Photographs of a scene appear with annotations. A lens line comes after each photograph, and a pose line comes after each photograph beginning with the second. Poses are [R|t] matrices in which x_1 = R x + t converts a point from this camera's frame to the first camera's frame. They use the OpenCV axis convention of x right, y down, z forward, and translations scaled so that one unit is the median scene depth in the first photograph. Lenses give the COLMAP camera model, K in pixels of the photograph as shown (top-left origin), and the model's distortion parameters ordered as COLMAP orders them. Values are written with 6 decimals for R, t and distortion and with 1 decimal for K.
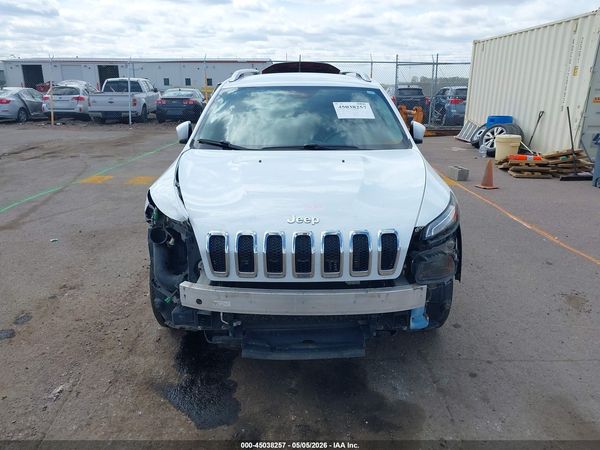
lens RADIAL K [[481.9, 0, 296.4], [0, 481.9, 224.2], [0, 0, 1]] dist [-0.000295, 0.006606]
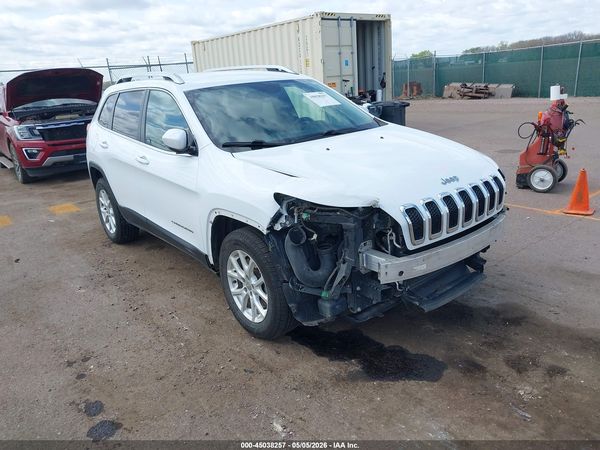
lens RADIAL K [[481.9, 0, 296.4], [0, 481.9, 224.2], [0, 0, 1]] dist [-0.000295, 0.006606]
pose [[0.776532, -0.243561, 0.581099, -0.846926], [0.247437, 0.966054, 0.074257, -0.073553], [-0.579460, 0.086123, 0.810438, 0.214535]]
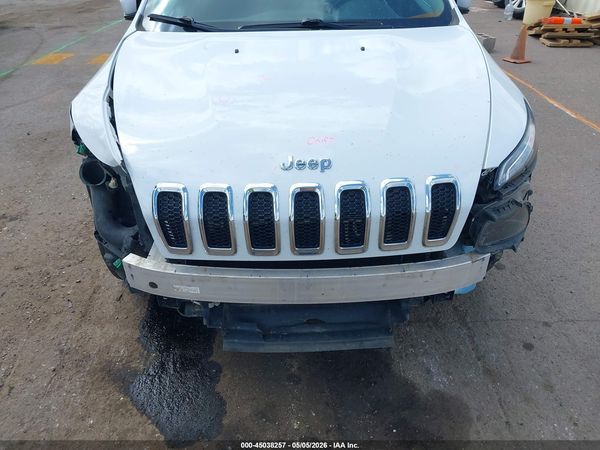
lens RADIAL K [[479.1, 0, 298.5], [0, 479.1, 234.4], [0, 0, 1]] dist [-0.000574, 0.003291]
pose [[0.999714, -0.022399, 0.008343, -0.002103], [0.019144, 0.959346, 0.281581, -0.080123], [-0.014311, -0.281341, 0.959501, 0.320282]]
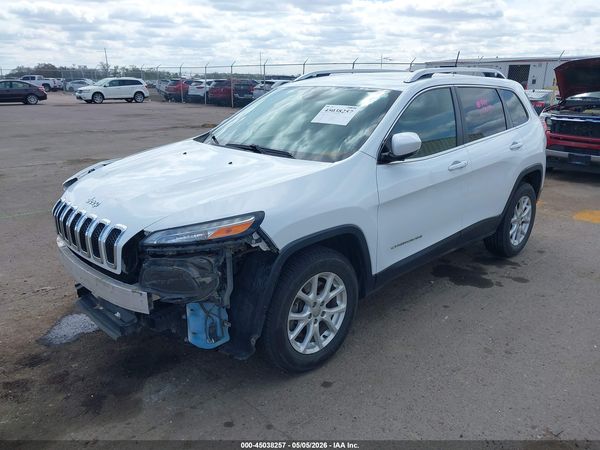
lens RADIAL K [[478.1, 0, 300.0], [0, 478.1, 225.0], [0, 0, 1]] dist [0.011867, 0.007901]
pose [[0.689050, 0.214873, -0.692127, 0.966435], [-0.212791, 0.972925, 0.090202, -0.136629], [0.692769, 0.085125, 0.716117, 0.442830]]
